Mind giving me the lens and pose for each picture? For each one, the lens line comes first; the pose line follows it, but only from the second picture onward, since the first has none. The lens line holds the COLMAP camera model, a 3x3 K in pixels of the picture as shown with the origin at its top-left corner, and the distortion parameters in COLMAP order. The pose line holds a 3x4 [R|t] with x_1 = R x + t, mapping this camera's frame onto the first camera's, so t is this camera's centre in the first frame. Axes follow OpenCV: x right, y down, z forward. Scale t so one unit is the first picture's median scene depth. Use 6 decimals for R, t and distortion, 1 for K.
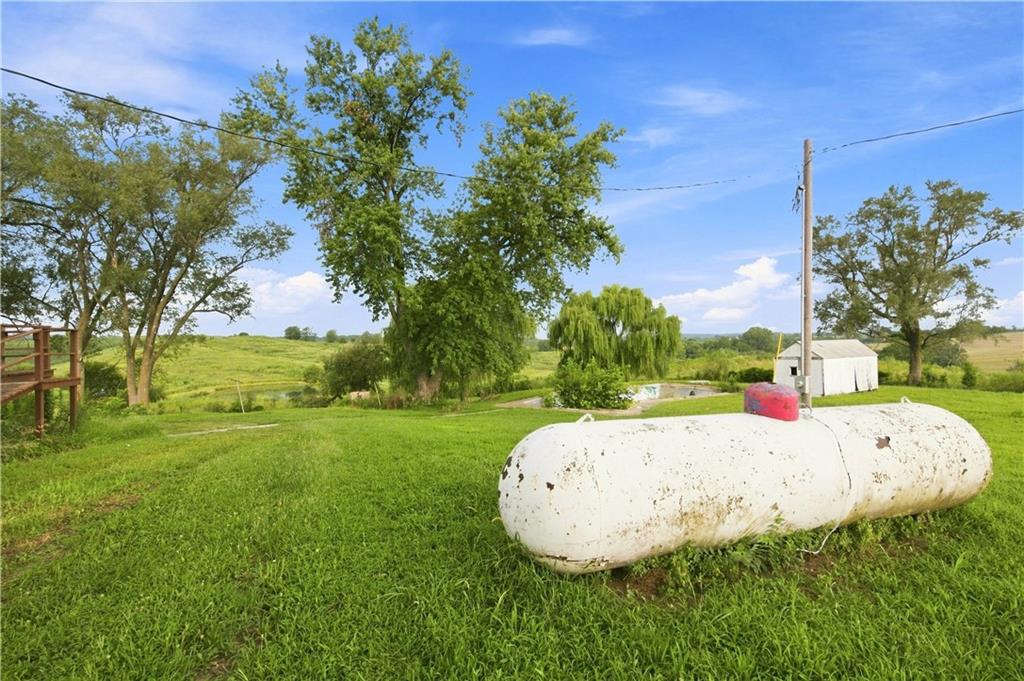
lens RADIAL K [[402.2, 0, 516.8], [0, 402.2, 343.8], [0, 0, 1]] dist [-0.001906, -0.000539]
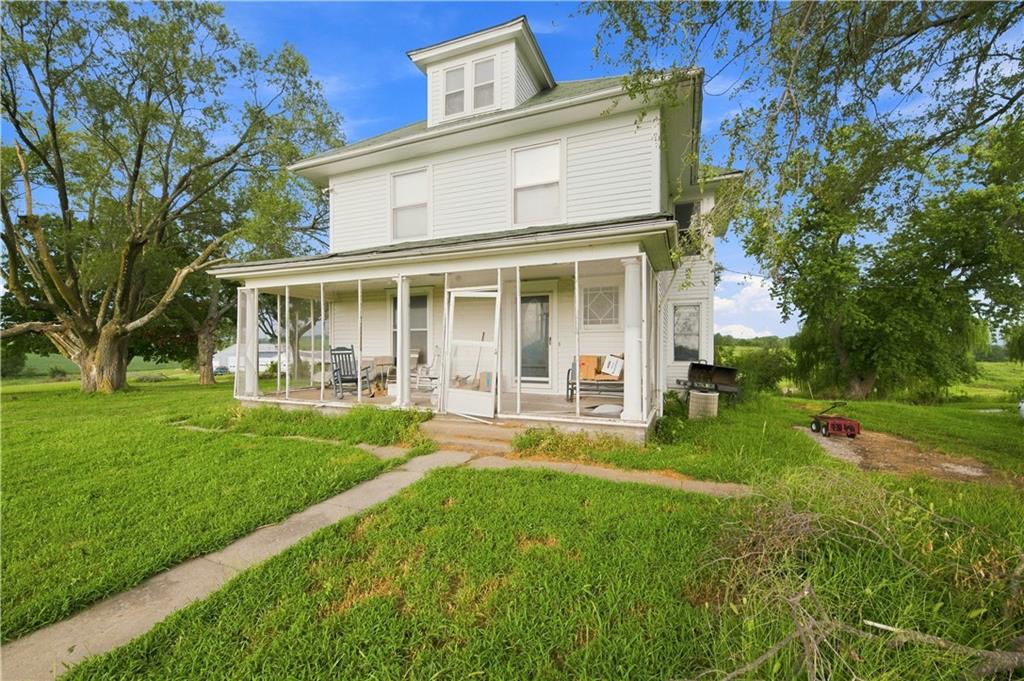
lens RADIAL K [[415.5, 0, 507.4], [0, 415.5, 350.9], [0, 0, 1]] dist [-0.000262, -0.000067]
pose [[0.705793, 0.028276, -0.707854, -0.087811], [-0.015508, 0.999580, 0.024467, -0.022287], [0.708249, -0.006291, 0.705935, -0.647975]]
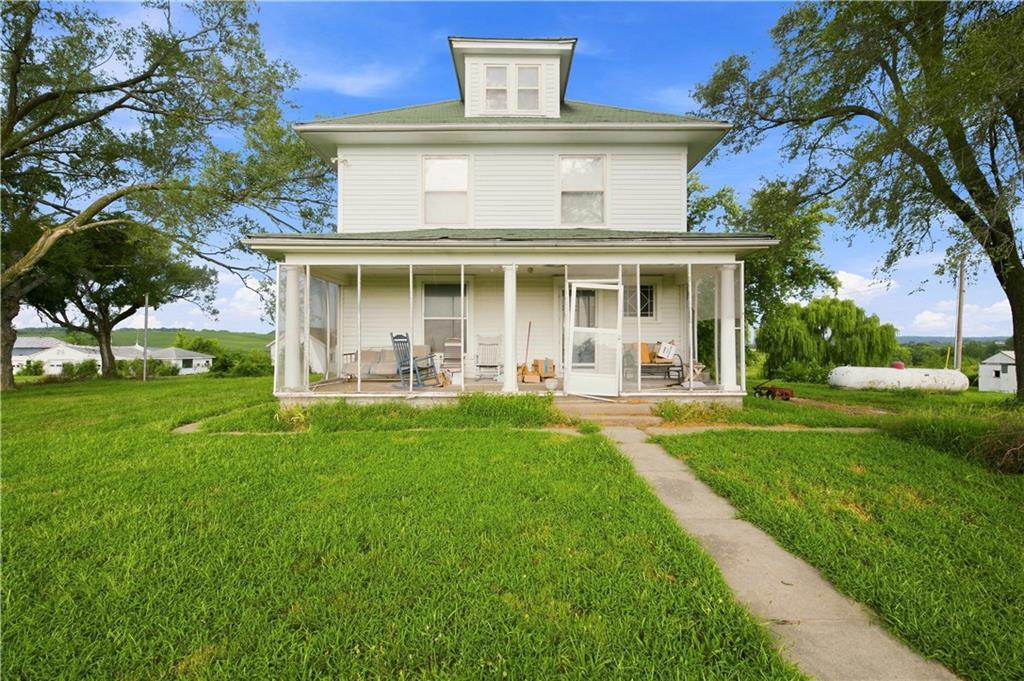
lens RADIAL K [[402.2, 0, 516.8], [0, 402.2, 343.8], [0, 0, 1]] dist [-0.001906, -0.000539]
pose [[0.926459, 0.022243, -0.375737, -0.271216], [-0.020493, 0.999753, 0.008654, -0.009486], [0.375837, -0.000317, 0.926686, -0.786503]]
